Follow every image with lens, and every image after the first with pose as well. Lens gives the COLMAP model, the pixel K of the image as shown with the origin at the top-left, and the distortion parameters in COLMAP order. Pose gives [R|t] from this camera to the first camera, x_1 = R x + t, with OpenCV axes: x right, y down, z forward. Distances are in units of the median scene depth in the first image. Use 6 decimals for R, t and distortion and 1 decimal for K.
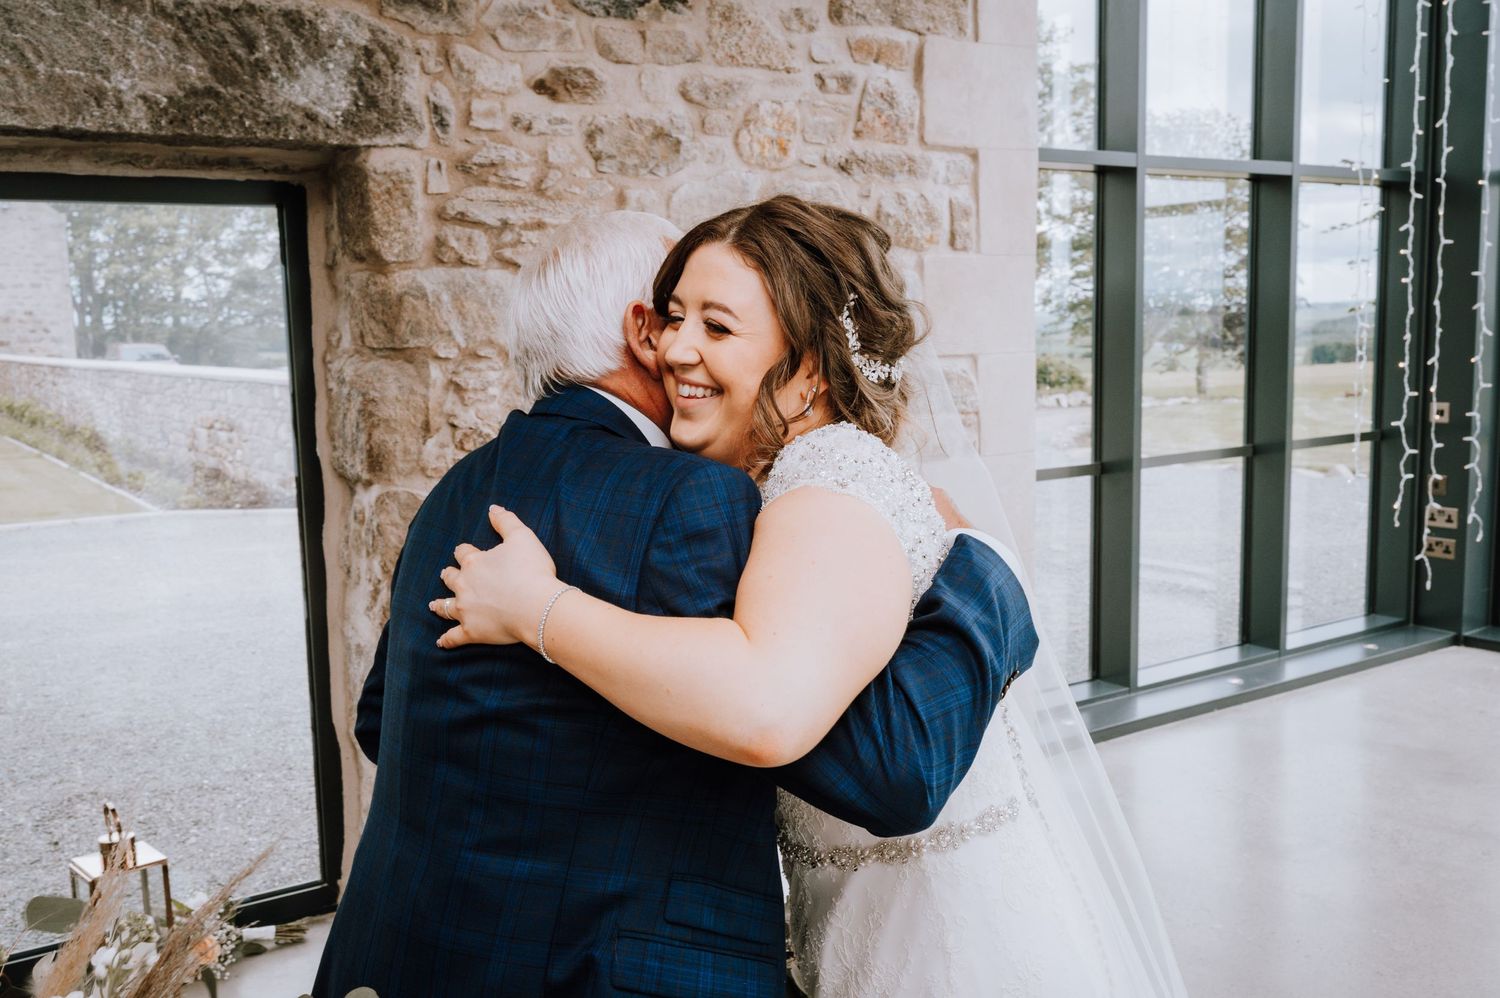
lens RADIAL K [[1408.2, 0, 871.2], [0, 1408.2, 519.0], [0, 0, 1]] dist [-0.001811, 0.000000]
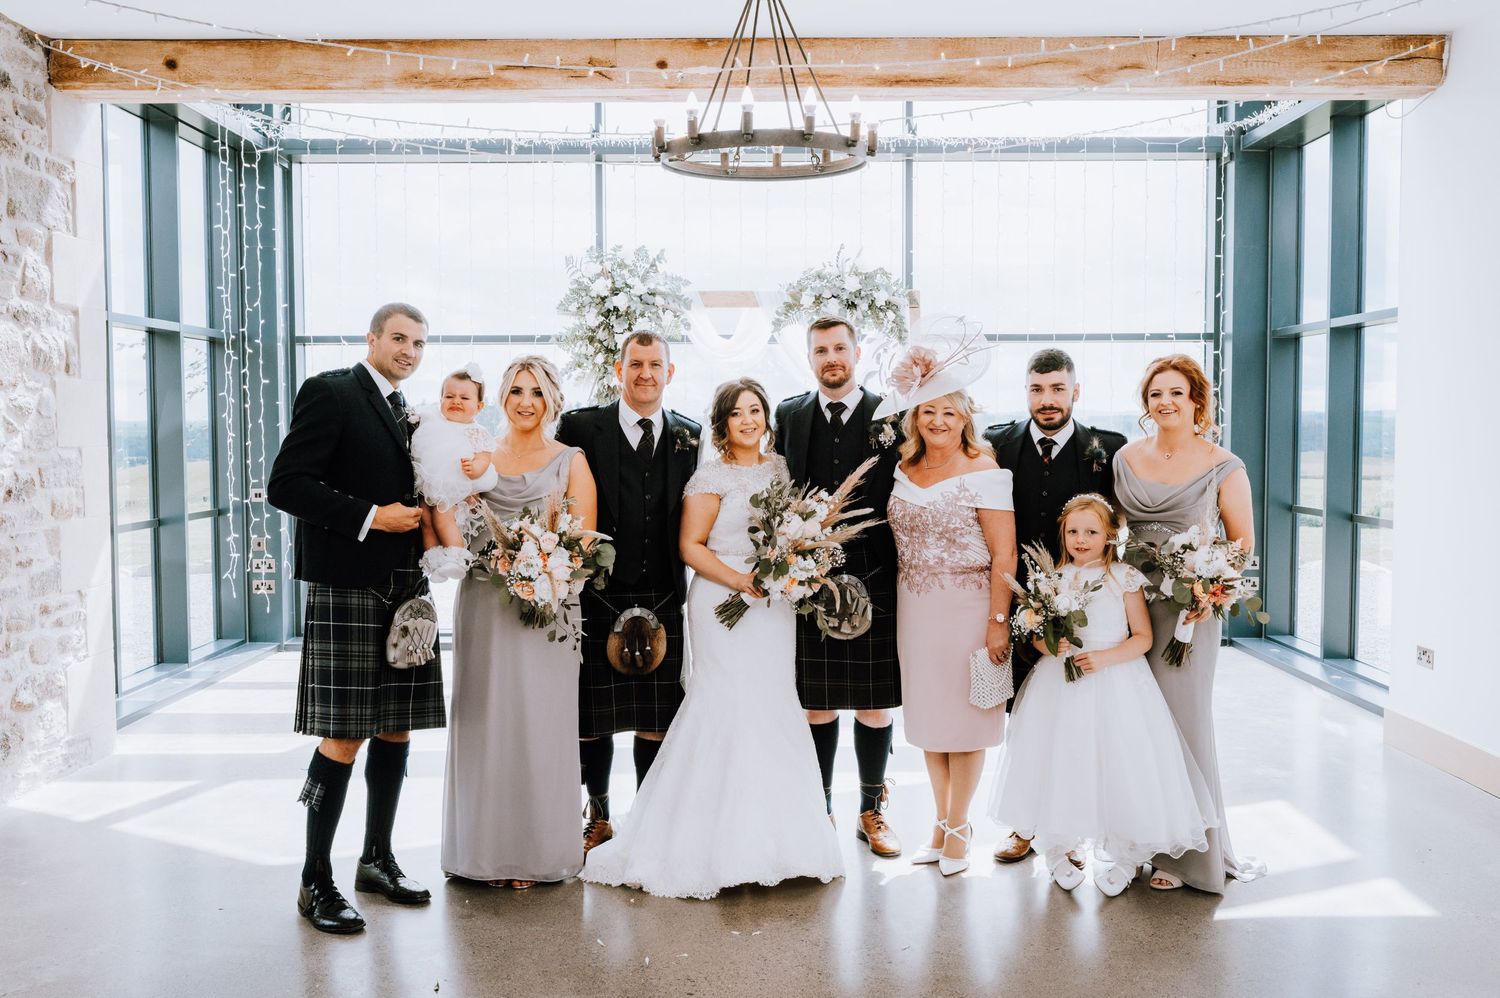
lens RADIAL K [[1408.2, 0, 748.1], [0, 1408.2, 506.2], [0, 0, 1]] dist [-0.001811, 0.000000]
pose [[0.588410, -0.025127, 0.808172, -0.525947], [0.106303, 0.993245, -0.046515, 0.063789], [-0.801544, 0.113281, 0.587107, -0.299103]]
